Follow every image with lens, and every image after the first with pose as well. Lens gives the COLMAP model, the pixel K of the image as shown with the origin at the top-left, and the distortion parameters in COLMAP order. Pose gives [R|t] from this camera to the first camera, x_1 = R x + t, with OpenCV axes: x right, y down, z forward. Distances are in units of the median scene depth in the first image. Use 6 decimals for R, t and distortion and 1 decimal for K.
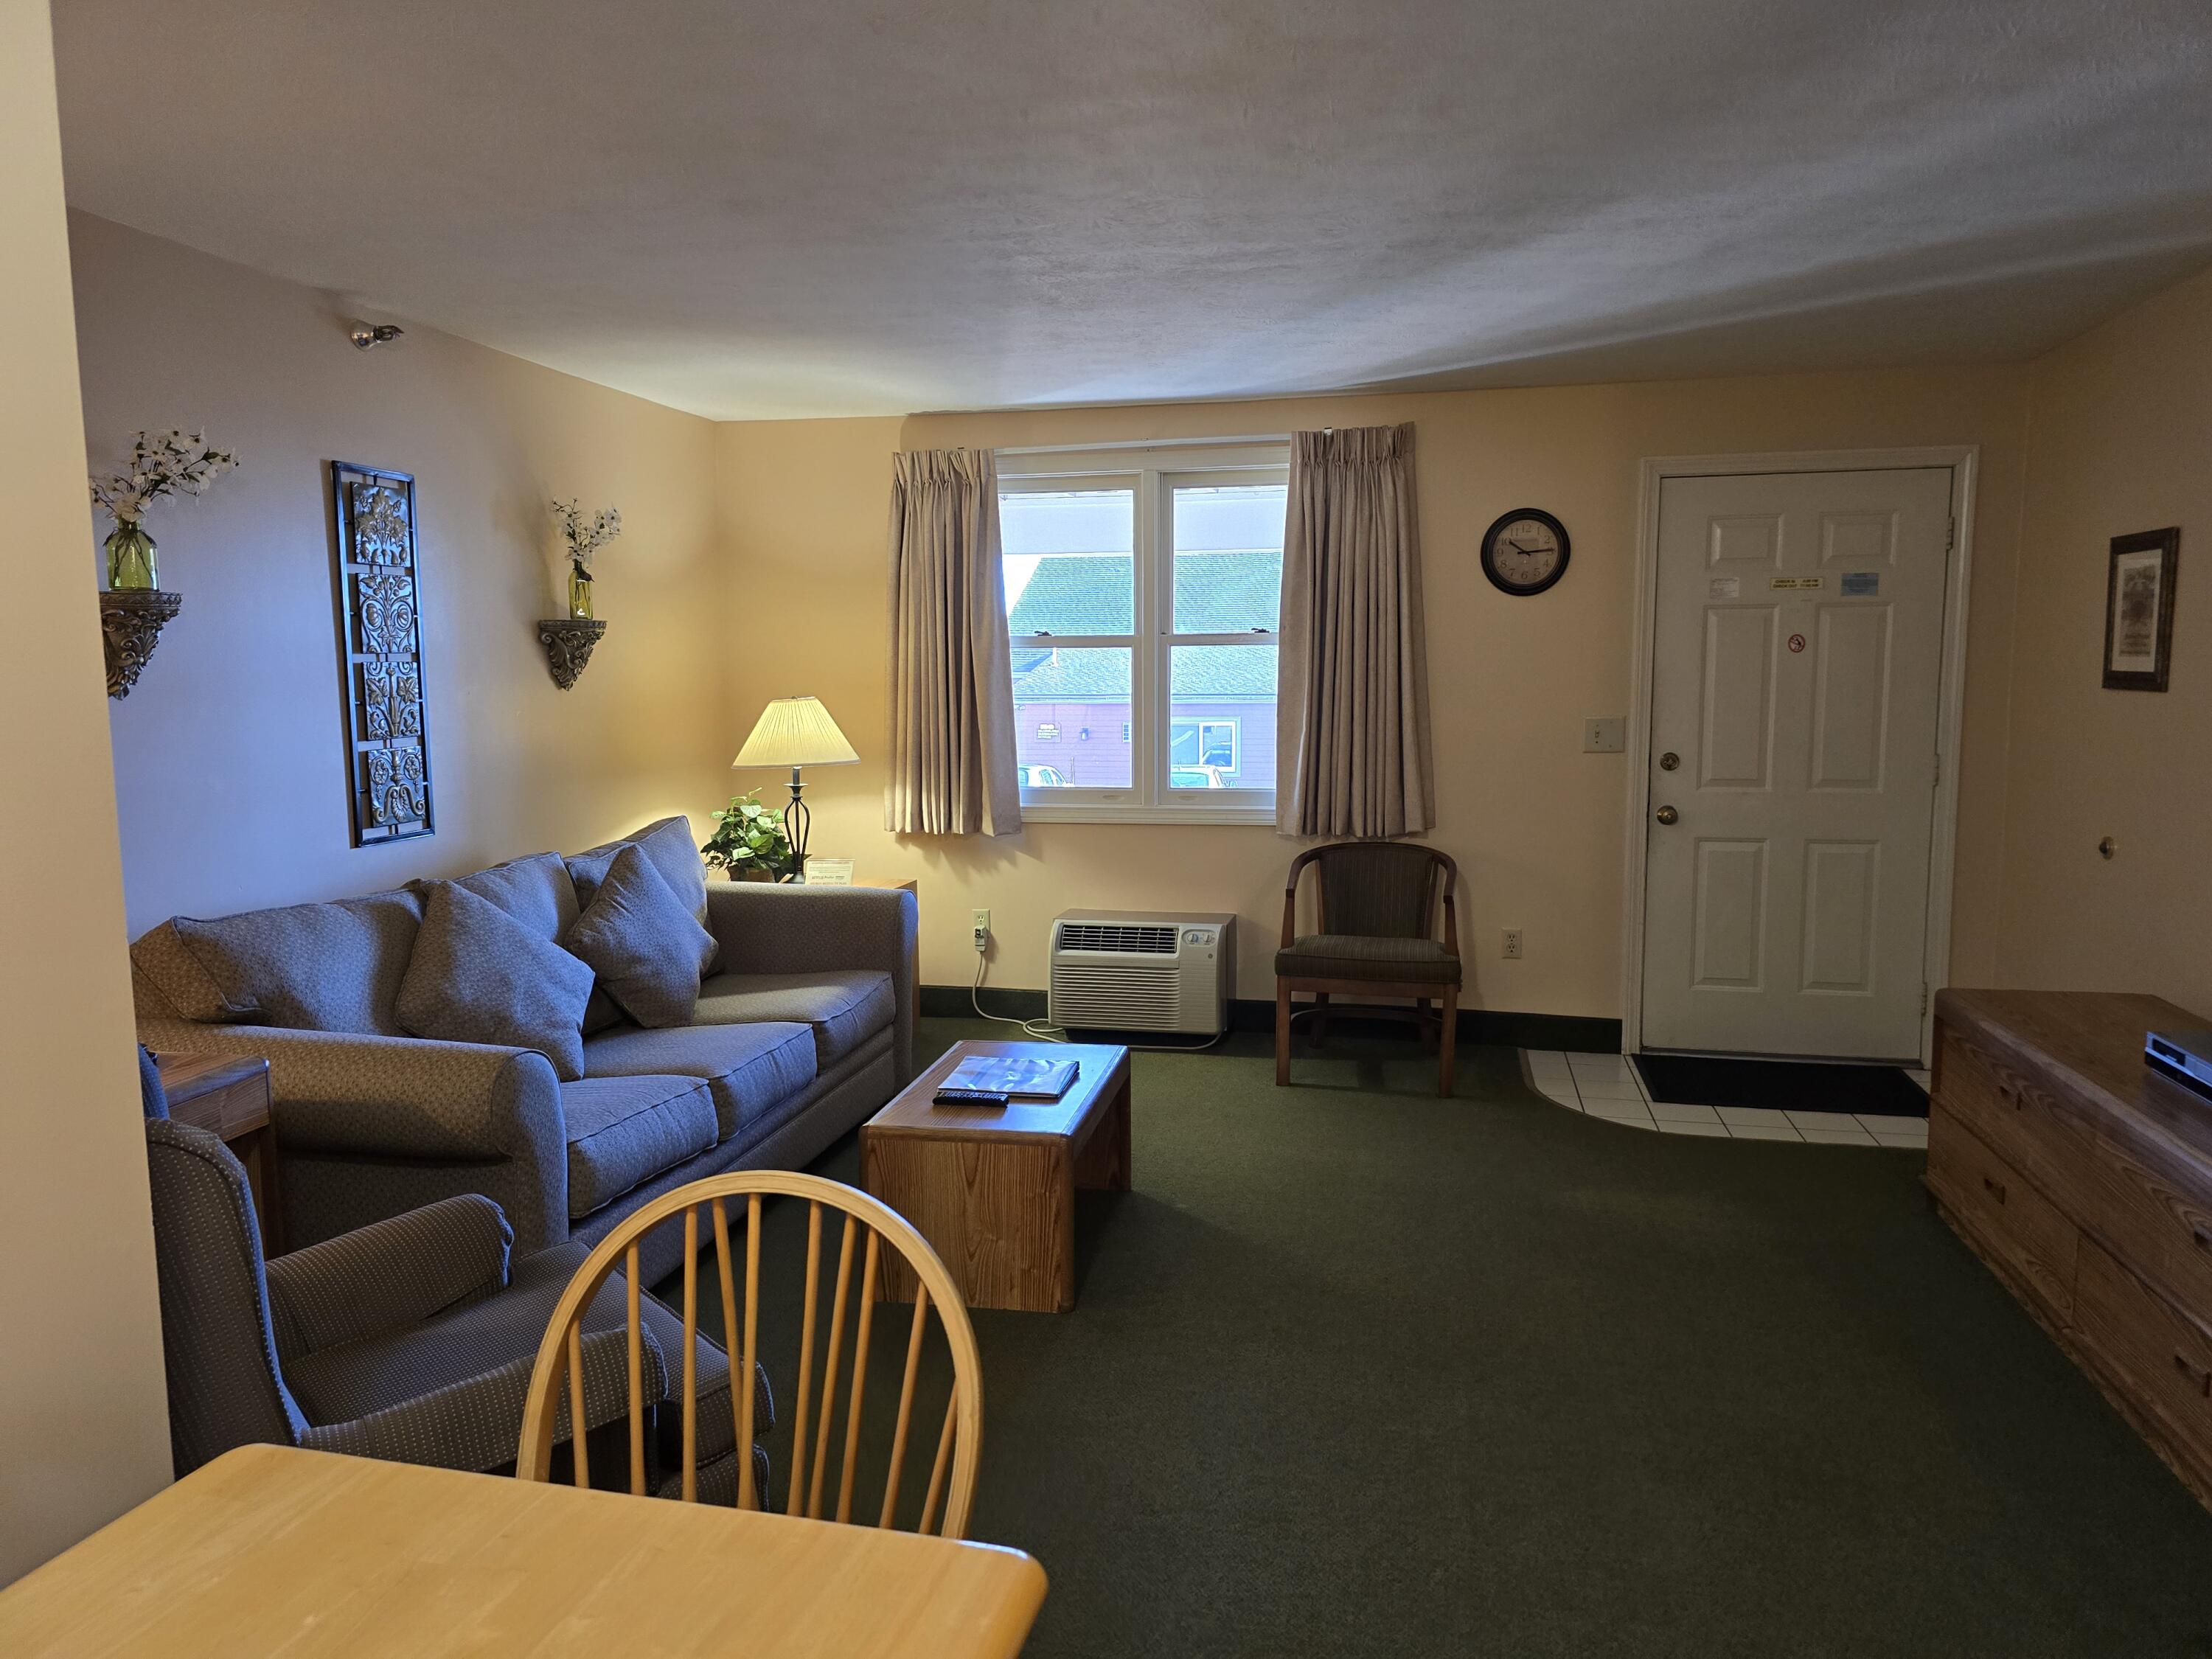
lens RADIAL K [[1479.7, 0, 1098.7], [0, 1479.7, 833.0], [0, 0, 1]] dist [0.023943, -0.016869]
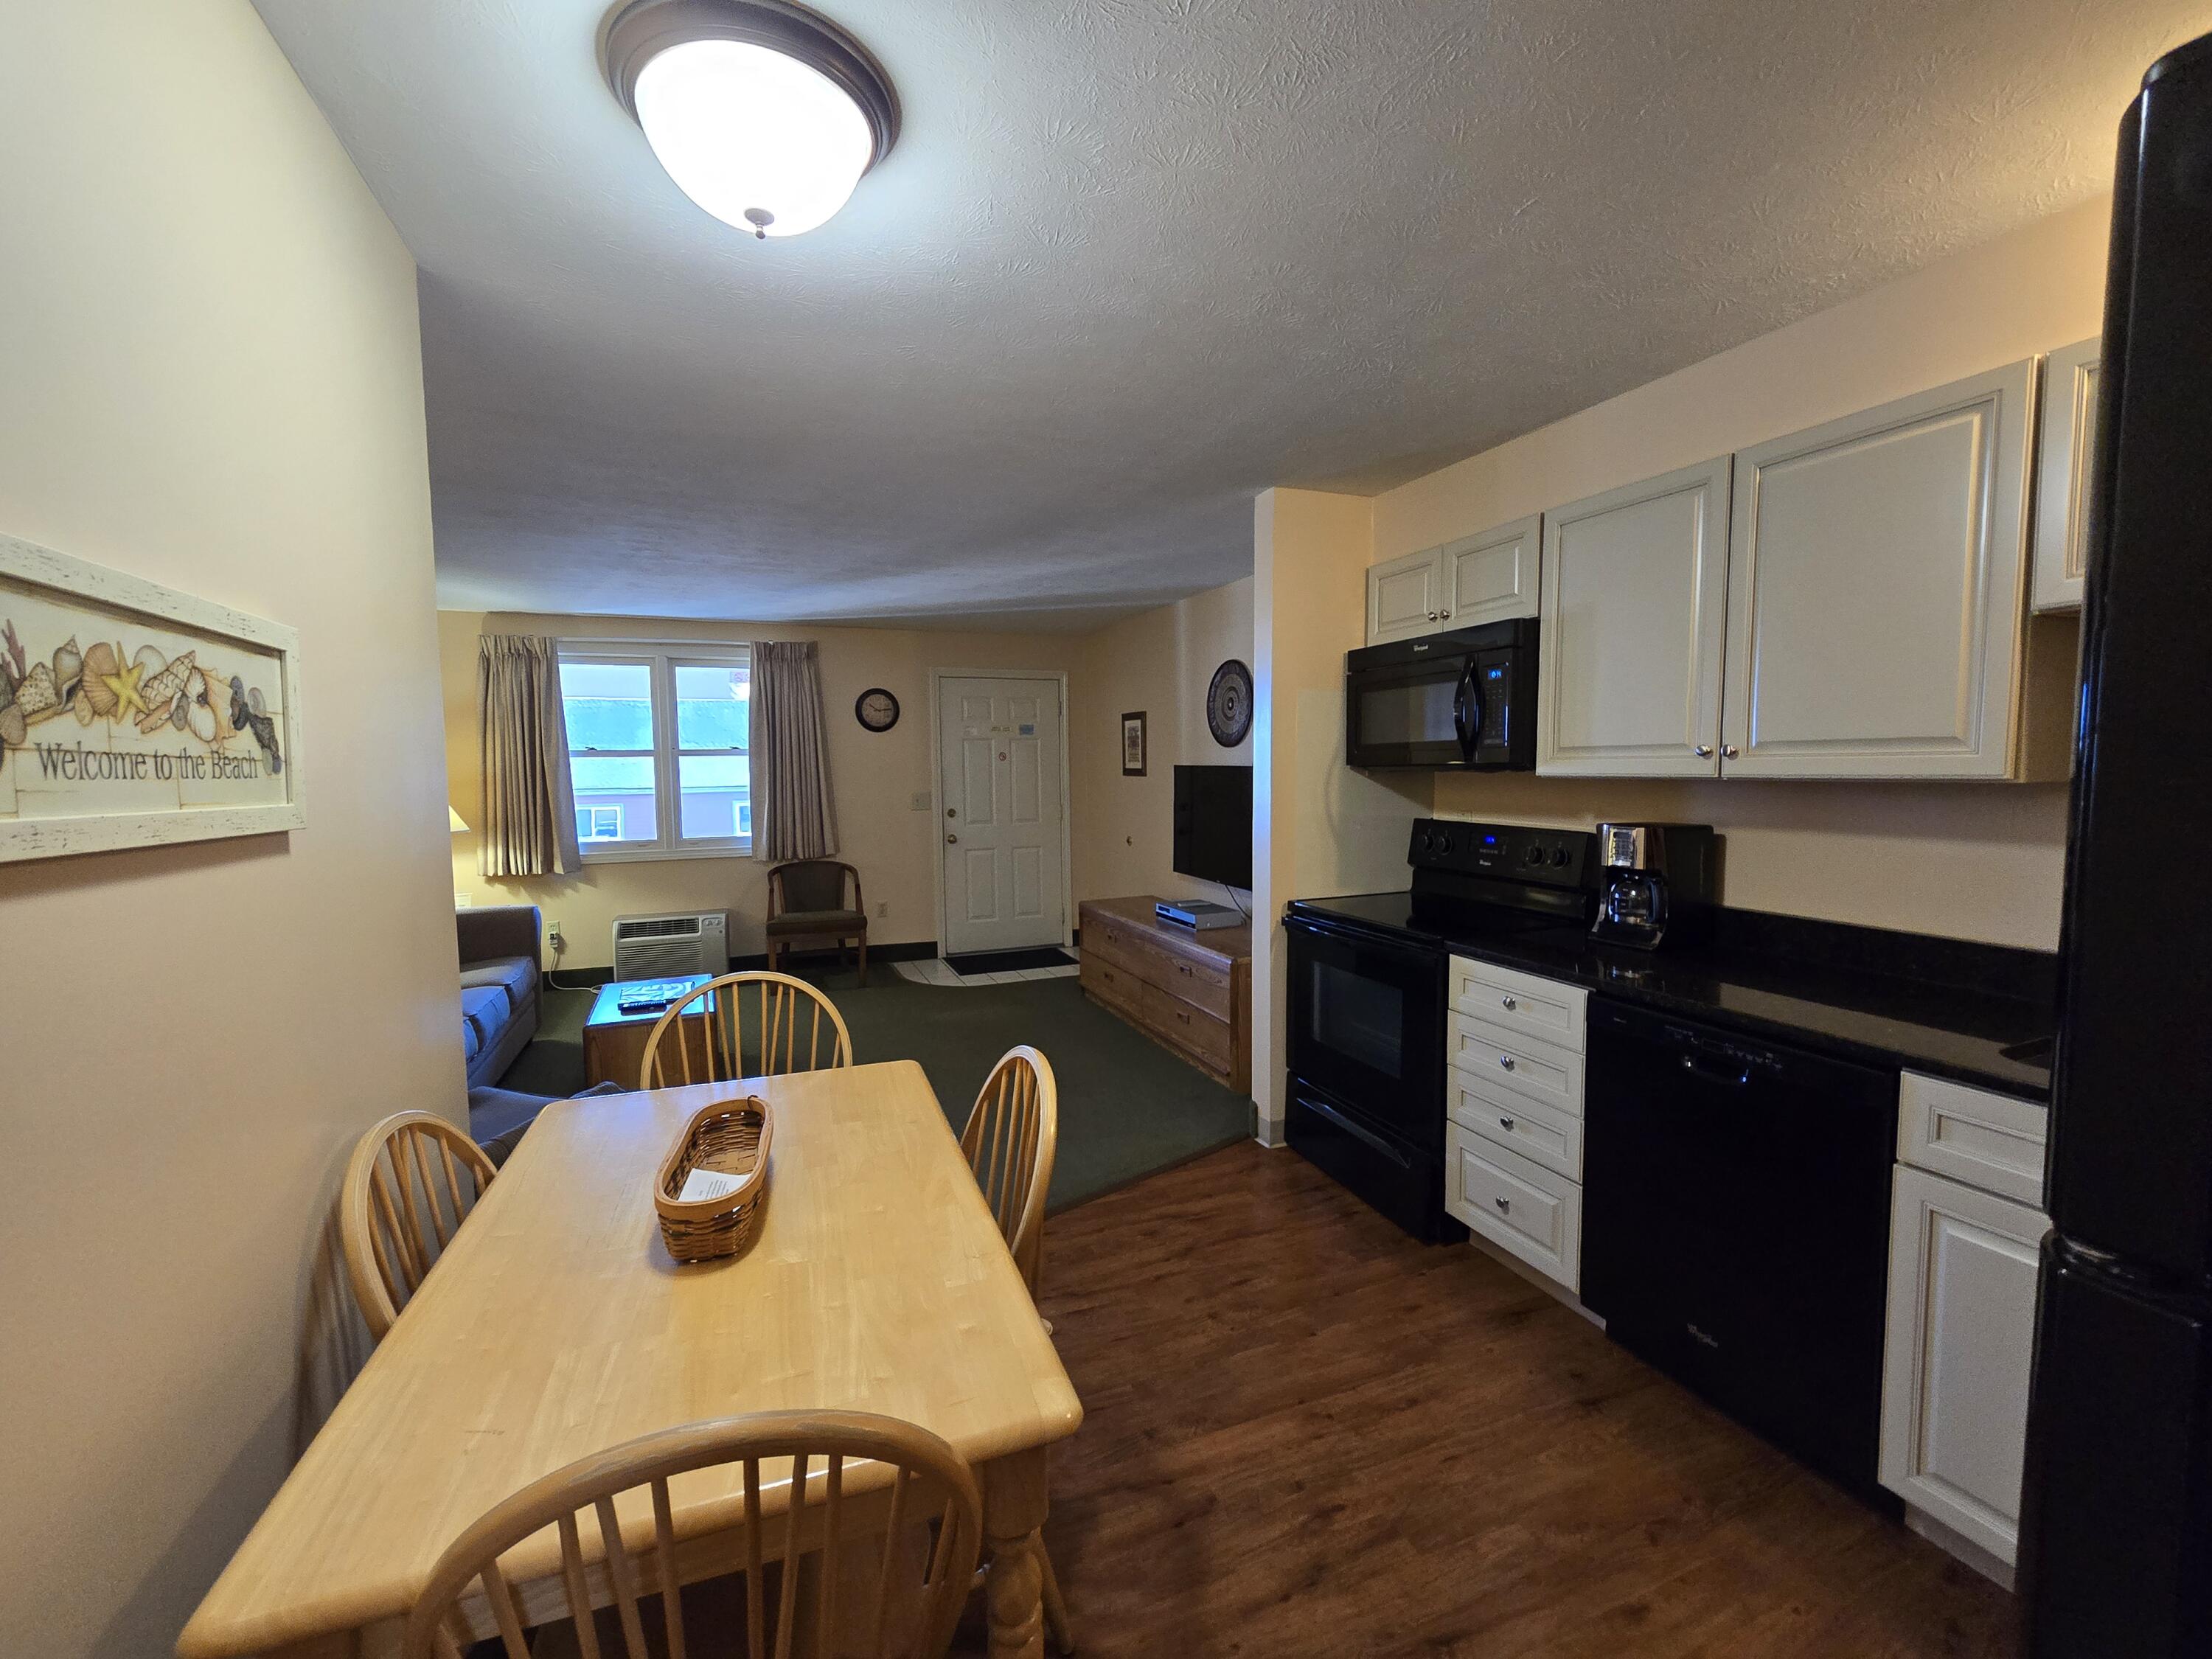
lens RADIAL K [[900.9, 0, 1098.9], [0, 900.9, 820.6], [0, 0, 1]] dist [0.001320, 0.000146]
pose [[0.827549, -0.038325, 0.560083, -0.145870], [0.068525, 0.997103, -0.033019, 0.017607], [-0.557195, 0.065705, 0.827778, -0.148576]]
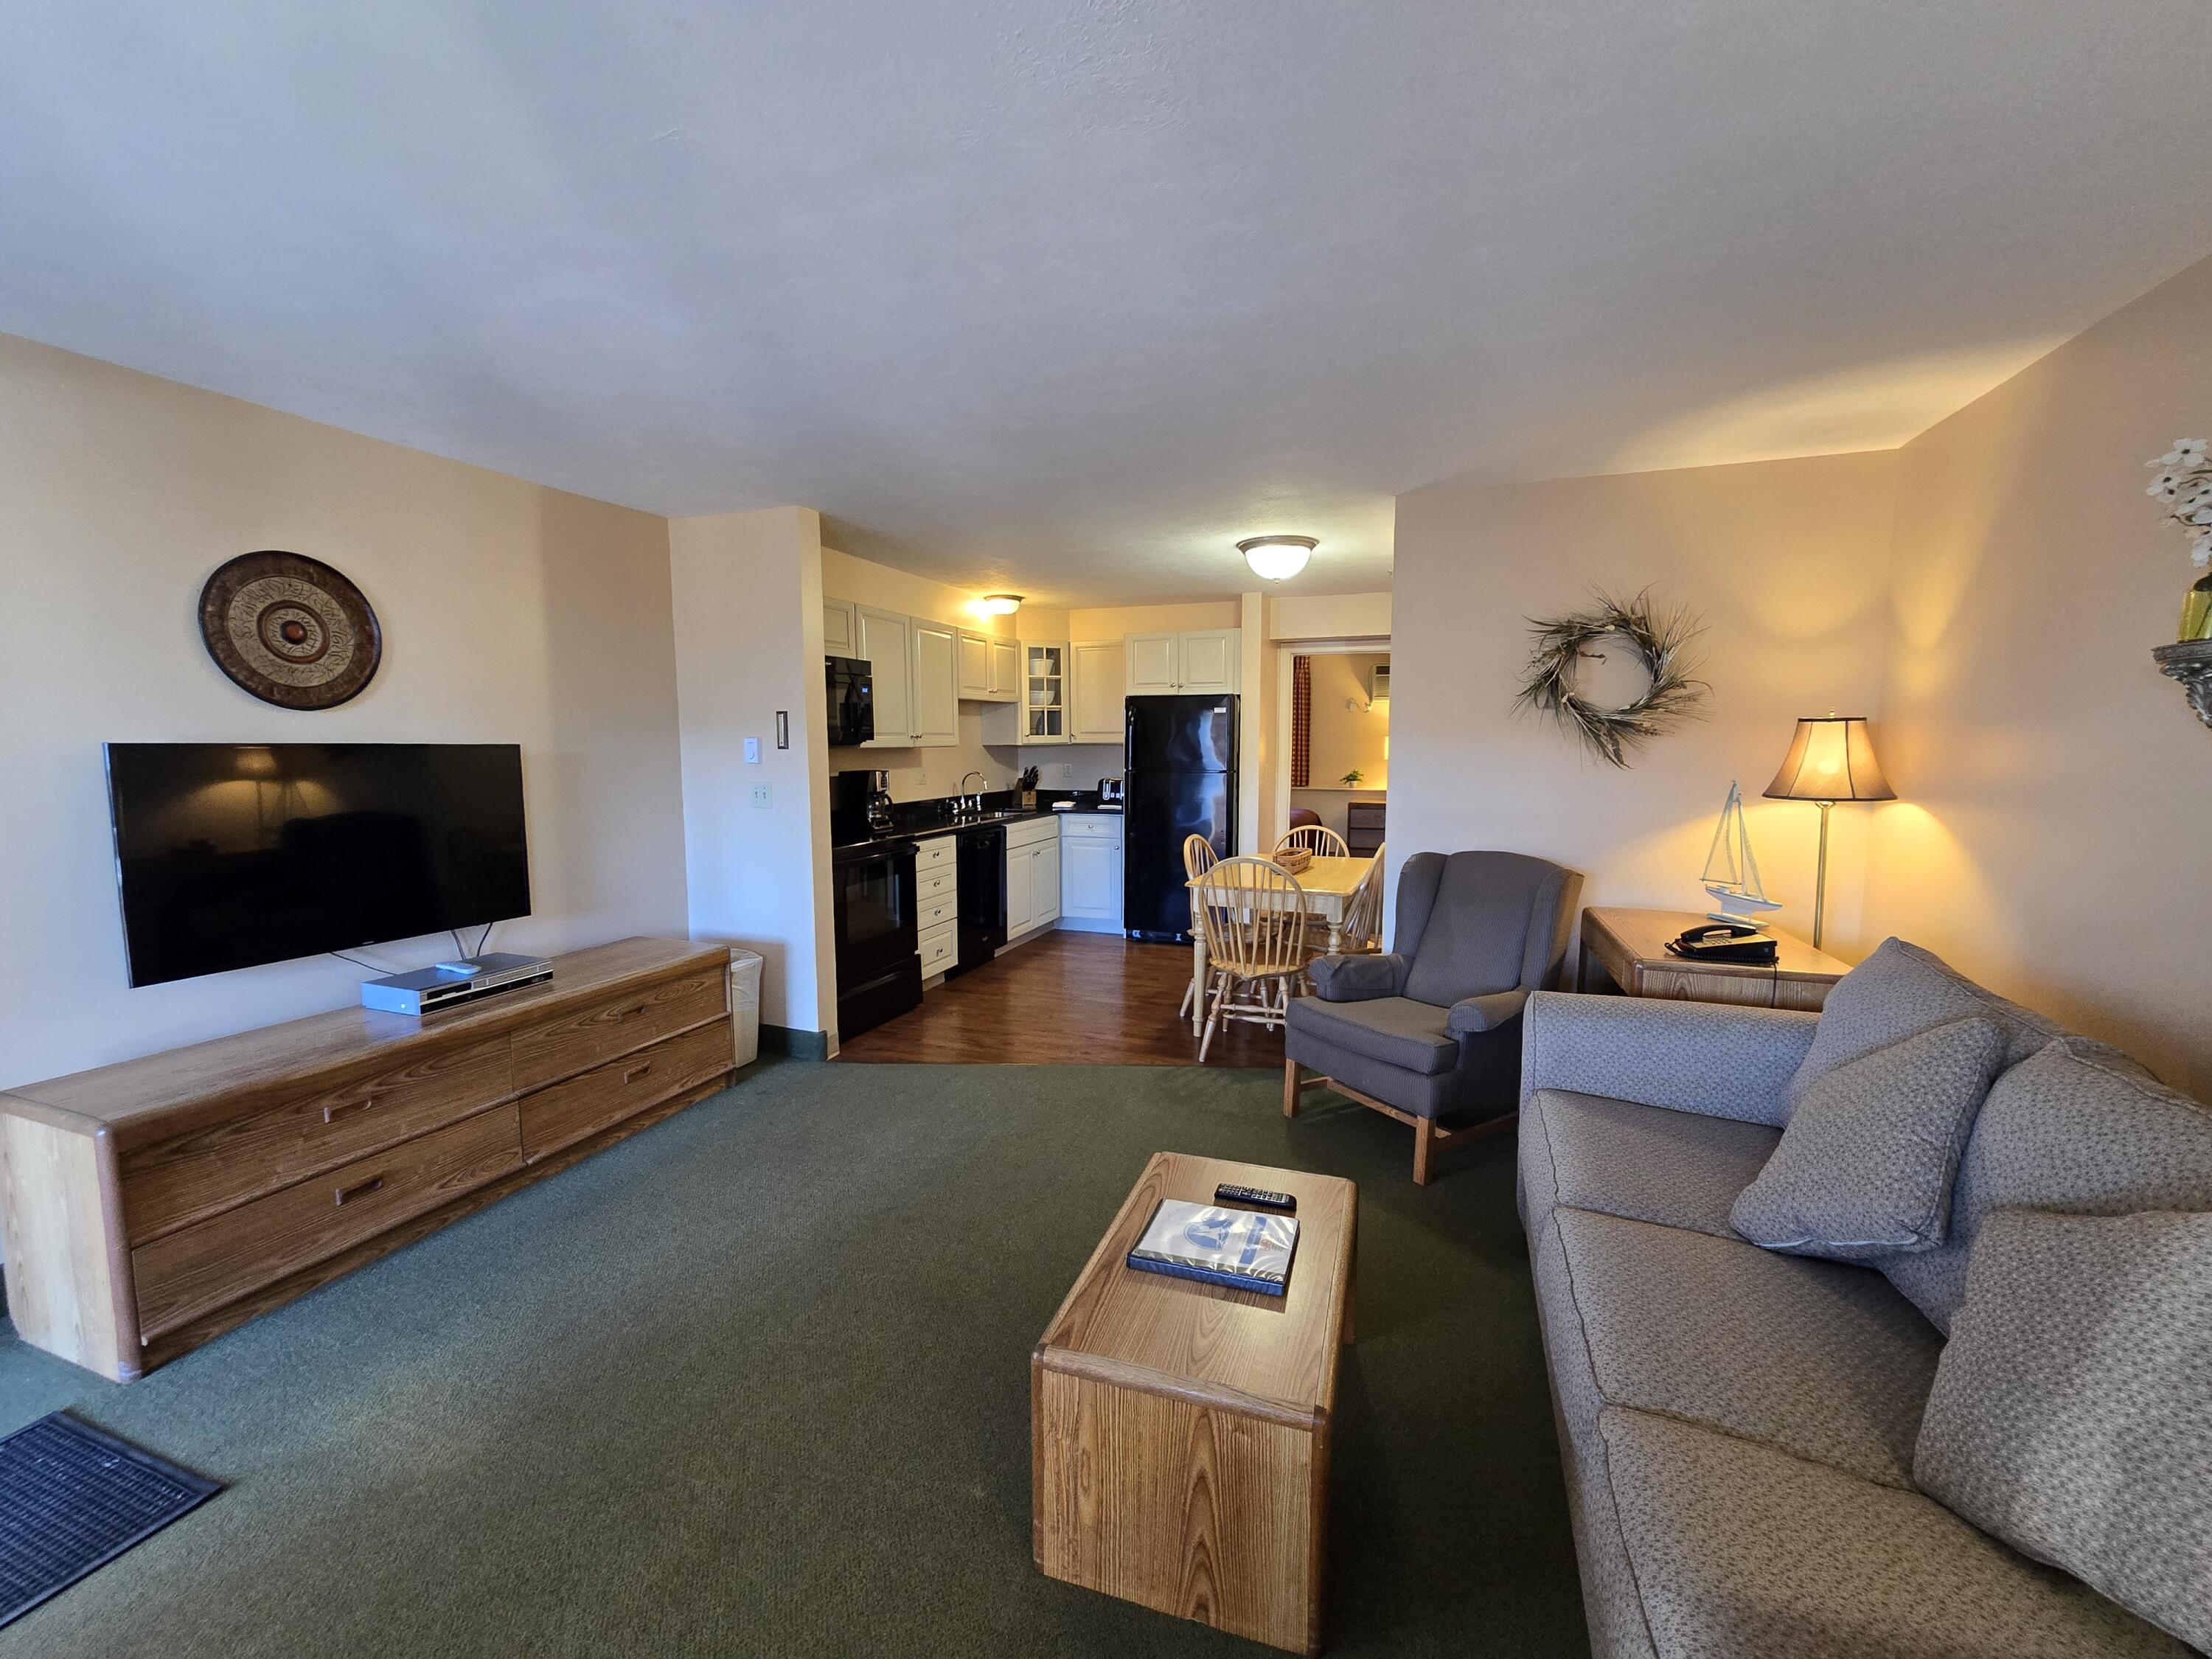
lens RADIAL K [[900.9, 0, 1106.9], [0, 900.9, 832.5], [0, 0, 1]] dist [0.001320, 0.000146]
pose [[-0.987918, -0.002784, 0.154954, -0.051939], [0.030366, 0.976981, 0.211155, -0.101961], [-0.151975, 0.213310, -0.965092, 0.947111]]
